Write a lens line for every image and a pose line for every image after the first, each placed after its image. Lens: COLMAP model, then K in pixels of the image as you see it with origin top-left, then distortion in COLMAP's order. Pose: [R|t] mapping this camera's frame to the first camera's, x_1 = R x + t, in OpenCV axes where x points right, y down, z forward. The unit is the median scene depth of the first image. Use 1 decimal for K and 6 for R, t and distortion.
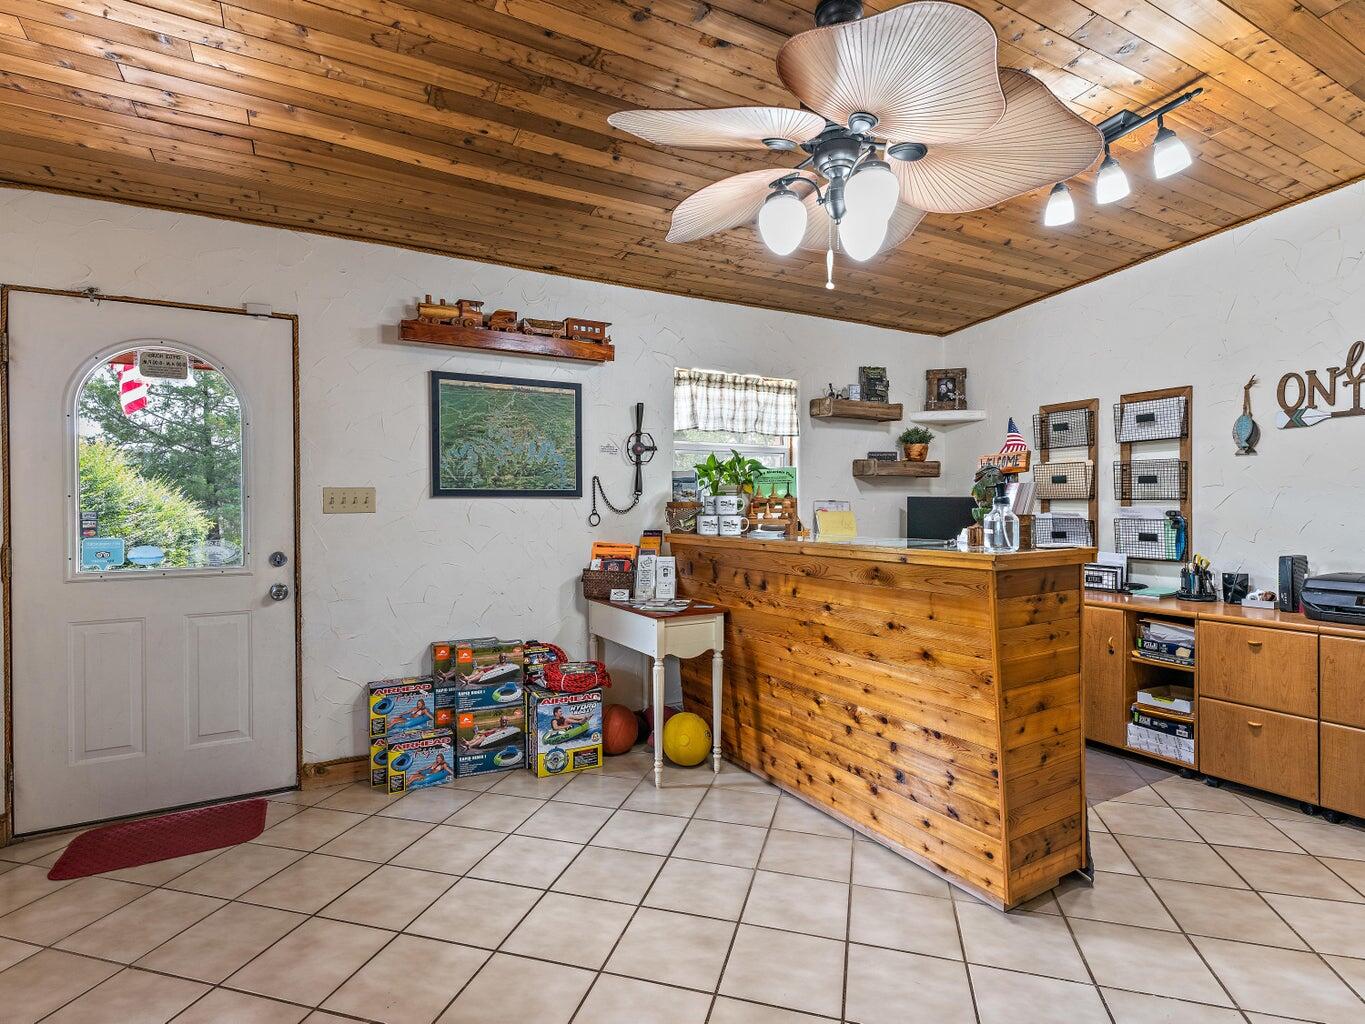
lens RADIAL K [[658.7, 0, 700.9], [0, 658.7, 507.1], [0, 0, 1]] dist [0.002908, 0.000575]
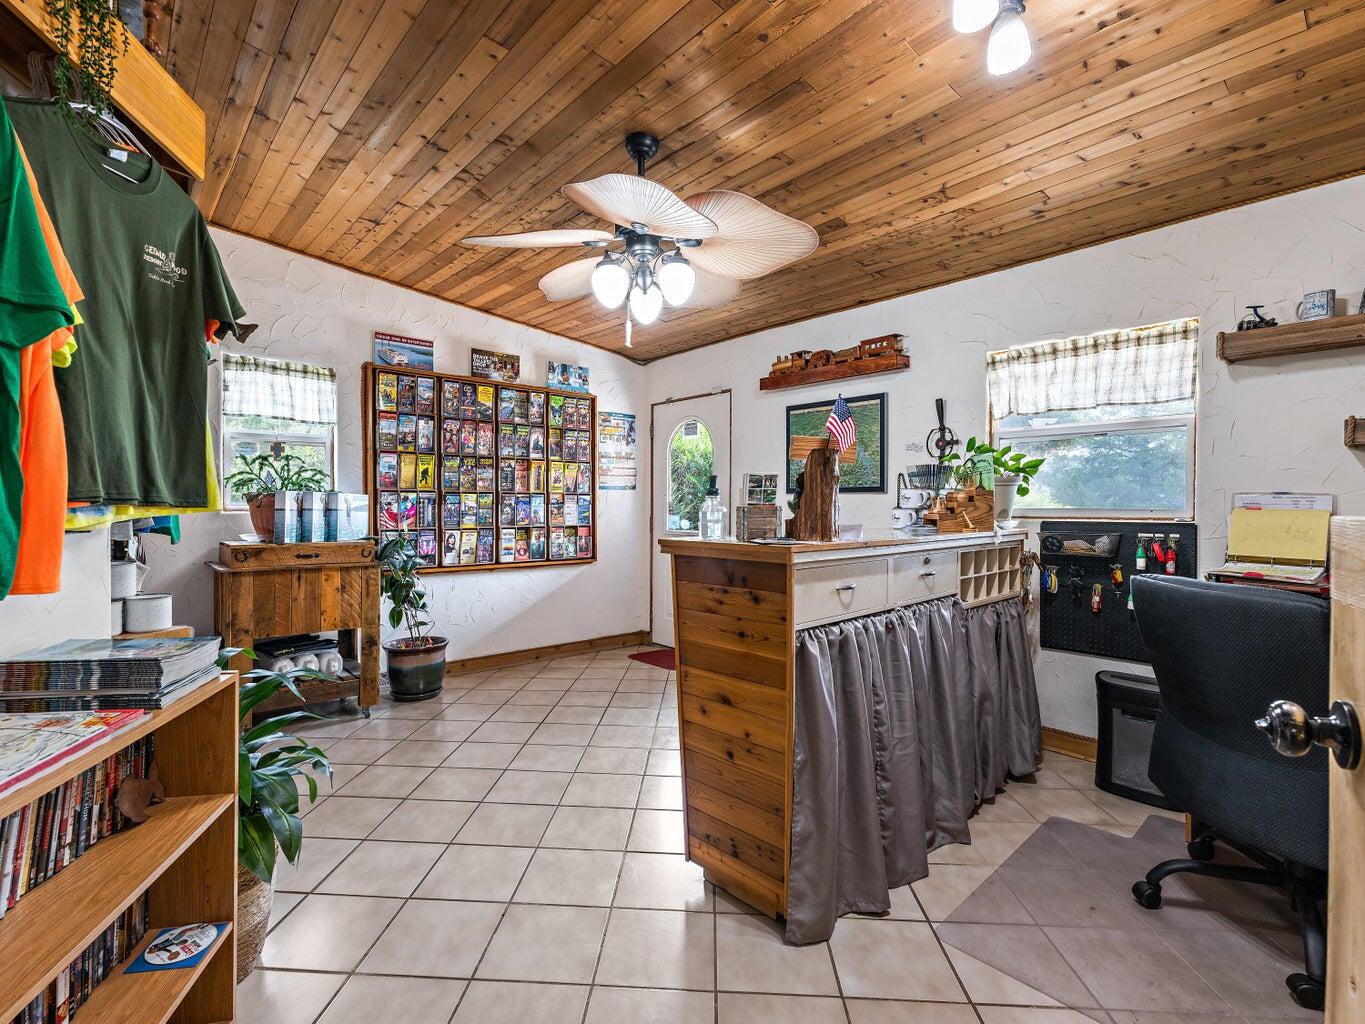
lens RADIAL K [[658.7, 0, 700.9], [0, 658.7, 507.1], [0, 0, 1]] dist [0.002908, 0.000575]
pose [[0.237779, 0.009860, -0.971269, 0.871067], [-0.008021, 0.999934, 0.008187, 0.003574], [0.971286, 0.005844, 0.237842, 0.434148]]
